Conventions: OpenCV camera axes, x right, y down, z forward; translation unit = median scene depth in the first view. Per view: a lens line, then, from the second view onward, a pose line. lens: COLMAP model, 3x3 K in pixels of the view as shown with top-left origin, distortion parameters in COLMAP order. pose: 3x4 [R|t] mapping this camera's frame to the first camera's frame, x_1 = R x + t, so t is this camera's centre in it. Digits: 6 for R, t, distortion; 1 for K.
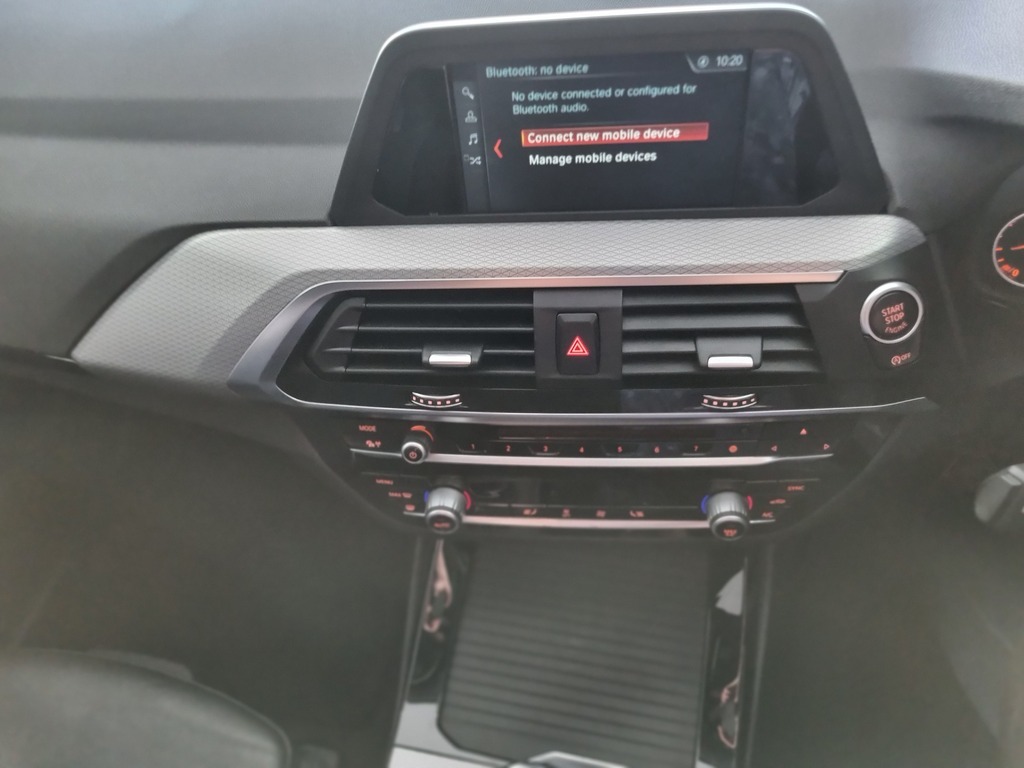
lens RADIAL K [[790.7, 0, 512.0], [0, 790.7, 384.0], [0, 0, 1]] dist [0.007907, 0.004556]
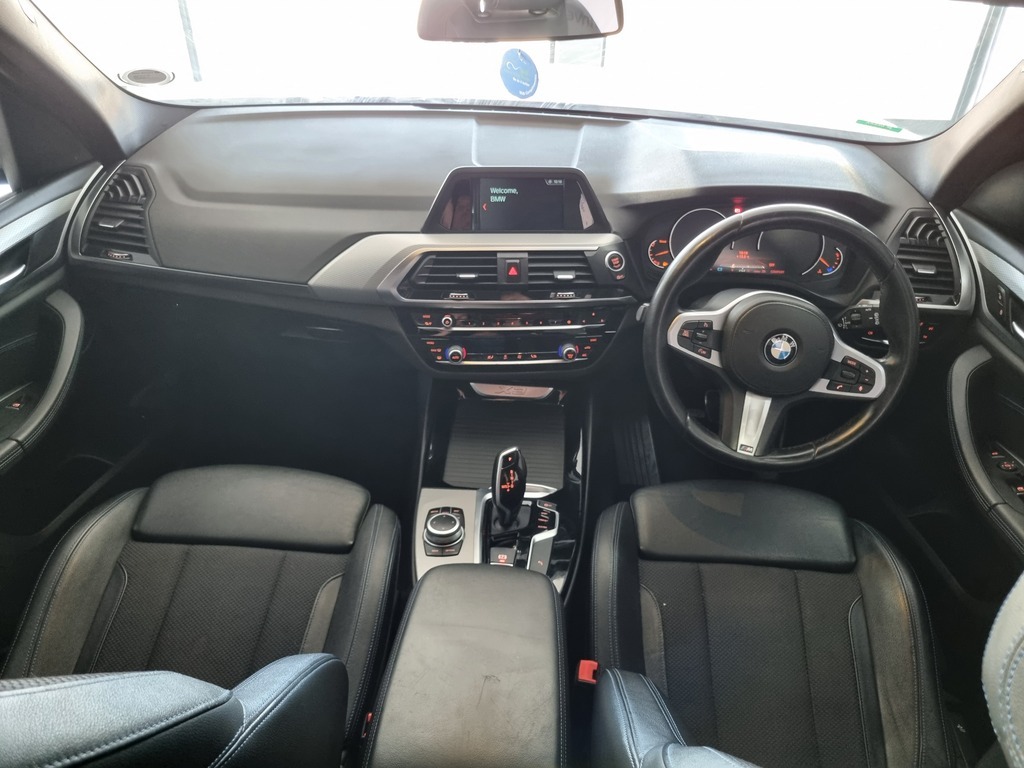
lens RADIAL K [[790.7, 0, 512.0], [0, 790.7, 384.0], [0, 0, 1]] dist [0.007907, 0.004556]
pose [[0.981349, 0.023466, 0.190795, -0.443609], [0.045852, 0.935300, -0.350872, 1.300387], [-0.186685, 0.353076, 0.916780, -1.434047]]
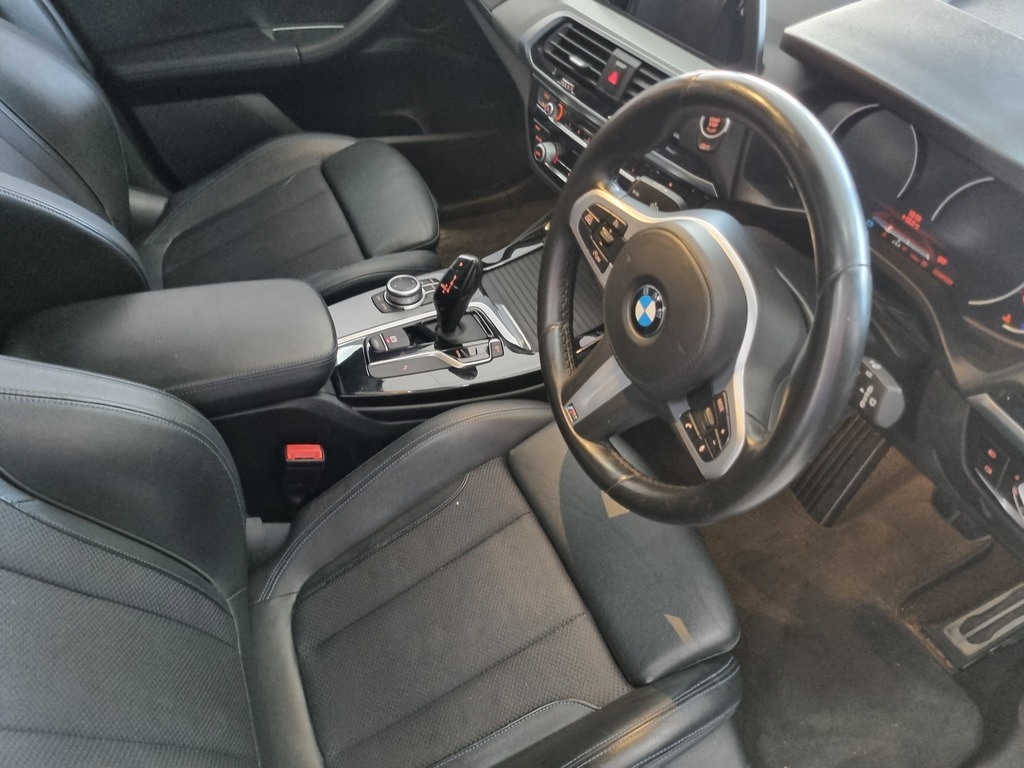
lens RADIAL K [[774.0, 0, 512.0], [0, 774.0, 384.0], [0, 0, 1]] dist [0.033265, -0.002201]
pose [[0.569506, 0.647679, -0.506137, 1.530056], [-0.694465, 0.708538, 0.125270, 0.468109], [0.439753, 0.280152, 0.853307, -0.710979]]
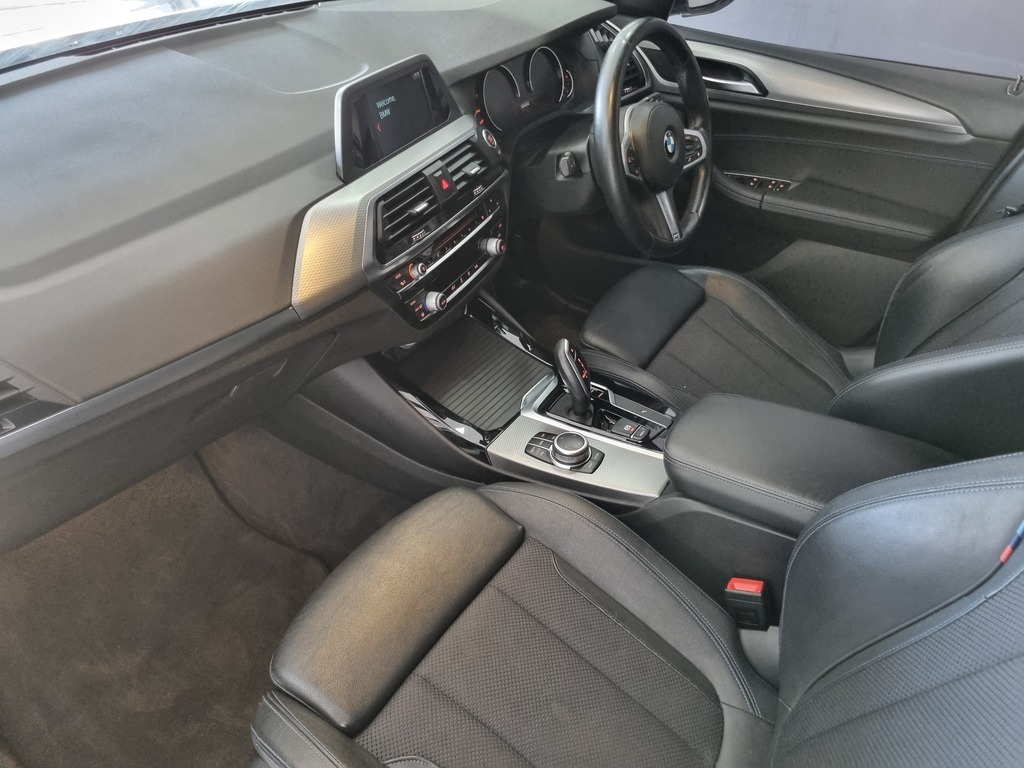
lens RADIAL K [[774.0, 0, 512.0], [0, 774.0, 384.0], [0, 0, 1]] dist [0.033265, -0.002201]
pose [[0.367357, -0.482462, 0.795160, -2.068025], [0.709264, 0.698368, 0.096060, 0.306032], [-0.601659, 0.528690, 0.598743, -0.270579]]
